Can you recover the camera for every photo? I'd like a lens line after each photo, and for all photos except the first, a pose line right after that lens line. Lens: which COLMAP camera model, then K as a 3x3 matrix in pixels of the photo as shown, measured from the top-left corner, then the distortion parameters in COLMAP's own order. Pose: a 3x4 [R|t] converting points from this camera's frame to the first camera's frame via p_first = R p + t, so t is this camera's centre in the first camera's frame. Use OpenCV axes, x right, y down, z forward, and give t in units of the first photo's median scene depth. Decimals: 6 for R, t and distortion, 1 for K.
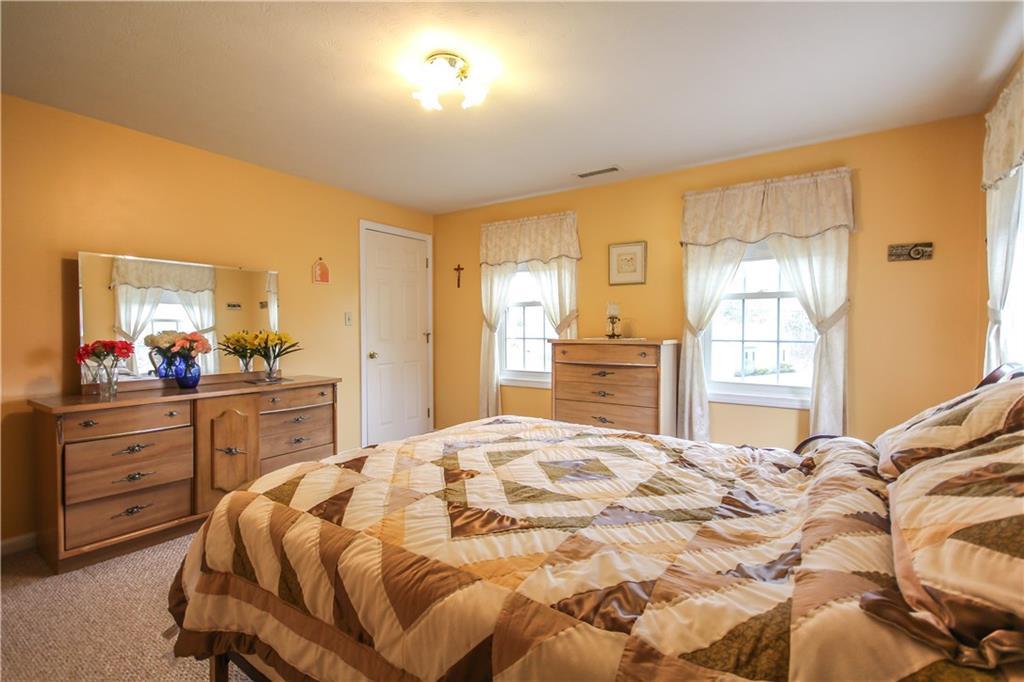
lens RADIAL K [[469.9, 0, 519.5], [0, 469.9, 337.7], [0, 0, 1]] dist [0.015912, 0.000185]
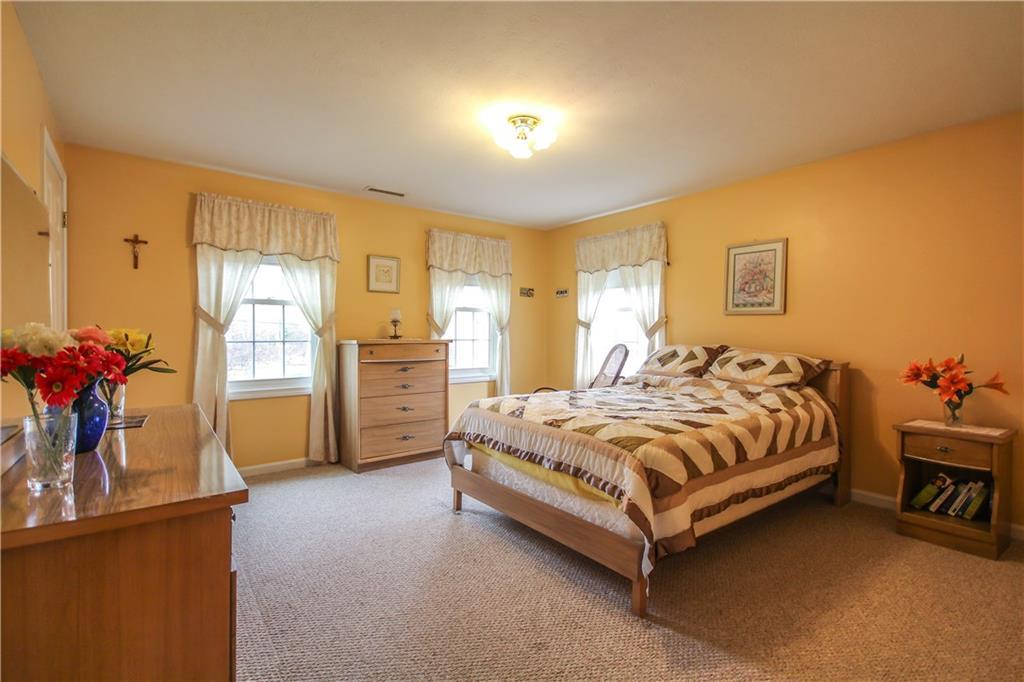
lens RADIAL K [[469.9, 0, 510.9], [0, 469.9, 340.7], [0, 0, 1]] dist [0.015912, 0.000185]
pose [[0.317325, -0.011545, 0.948247, -0.814792], [0.018944, 0.999804, 0.005834, 0.004105], [-0.948128, 0.016112, 0.317481, 0.365681]]
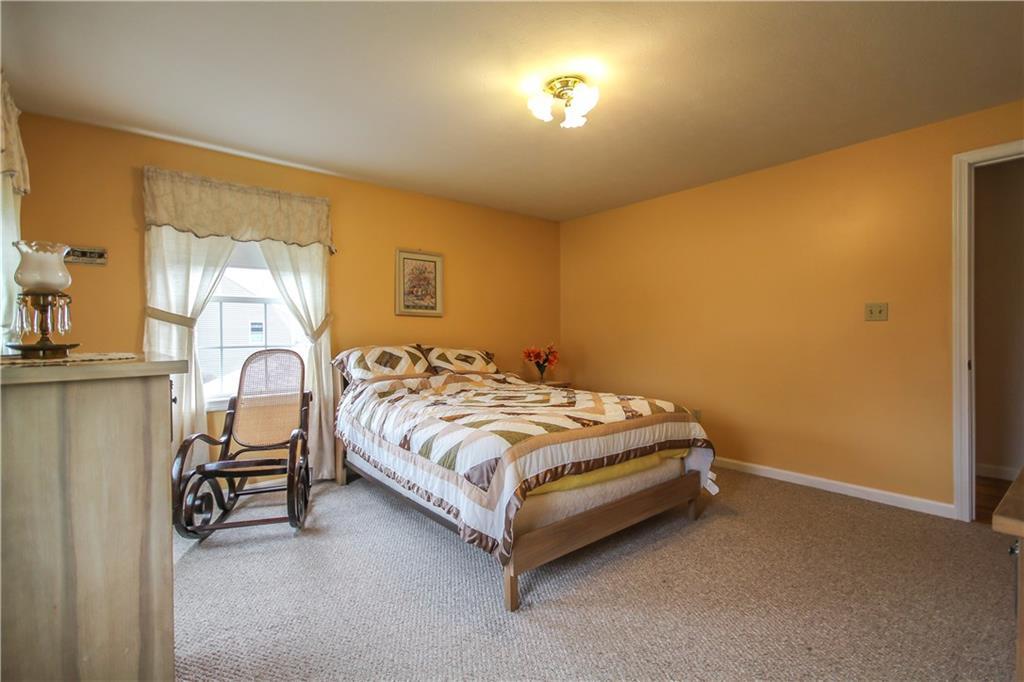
lens RADIAL K [[469.9, 0, 508.7], [0, 469.9, 341.8], [0, 0, 1]] dist [0.015912, 0.000185]
pose [[-0.958631, 0.007198, 0.284559, -0.200735], [0.019247, 0.999031, 0.039568, -0.015343], [-0.283999, 0.043408, -0.957842, 1.232186]]
